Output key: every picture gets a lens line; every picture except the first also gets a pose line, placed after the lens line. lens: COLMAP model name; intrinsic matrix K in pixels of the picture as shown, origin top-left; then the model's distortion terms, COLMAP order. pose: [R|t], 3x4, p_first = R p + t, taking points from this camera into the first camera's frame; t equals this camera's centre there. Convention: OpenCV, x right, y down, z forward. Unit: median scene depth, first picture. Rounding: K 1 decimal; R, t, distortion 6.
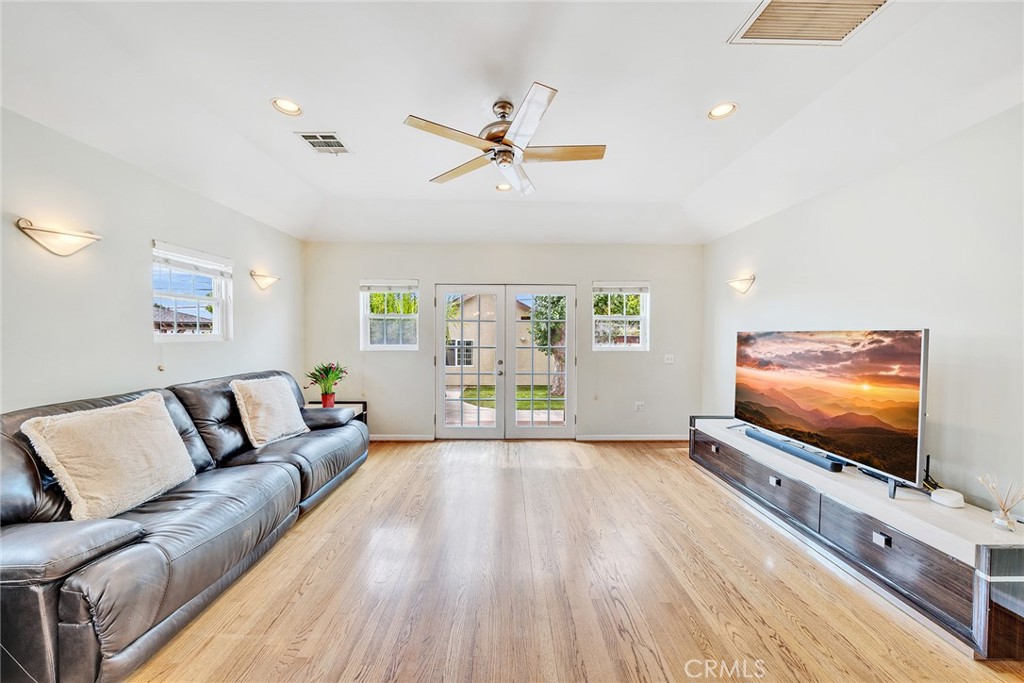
lens RADIAL K [[363.0, 0, 510.0], [0, 363.0, 344.5], [0, 0, 1]] dist [0.000418, -0.000003]
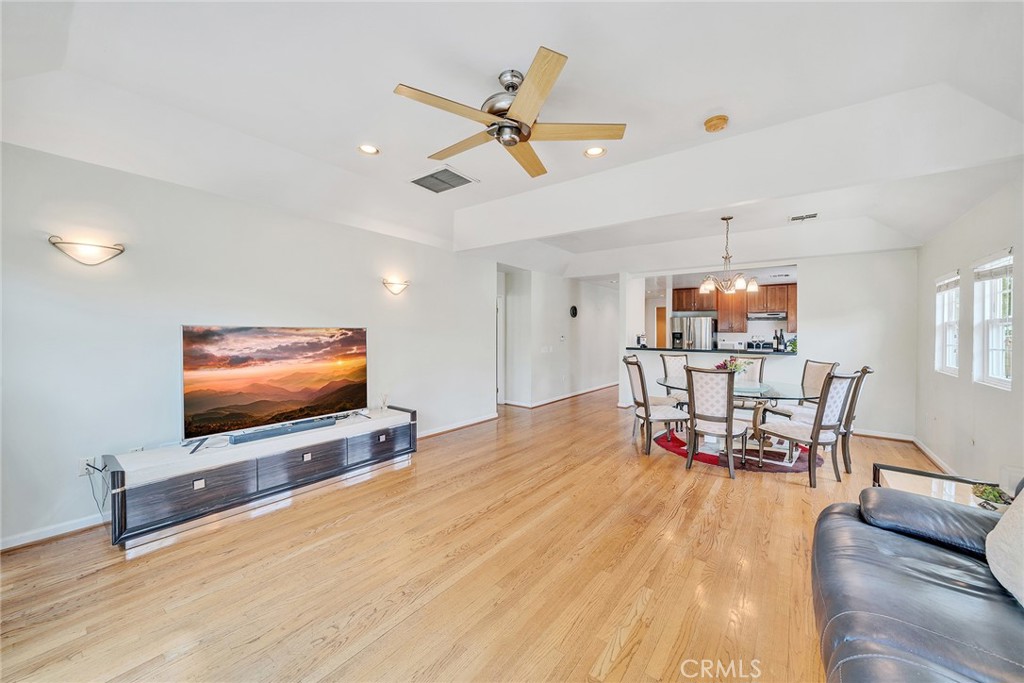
lens RADIAL K [[363.0, 0, 505.7], [0, 363.0, 330.5], [0, 0, 1]] dist [0.000418, -0.000003]
pose [[-0.778471, -0.012550, 0.627556, -0.498190], [0.007894, 0.999525, 0.029781, -0.056063], [-0.627631, 0.028138, -0.778002, 1.507291]]
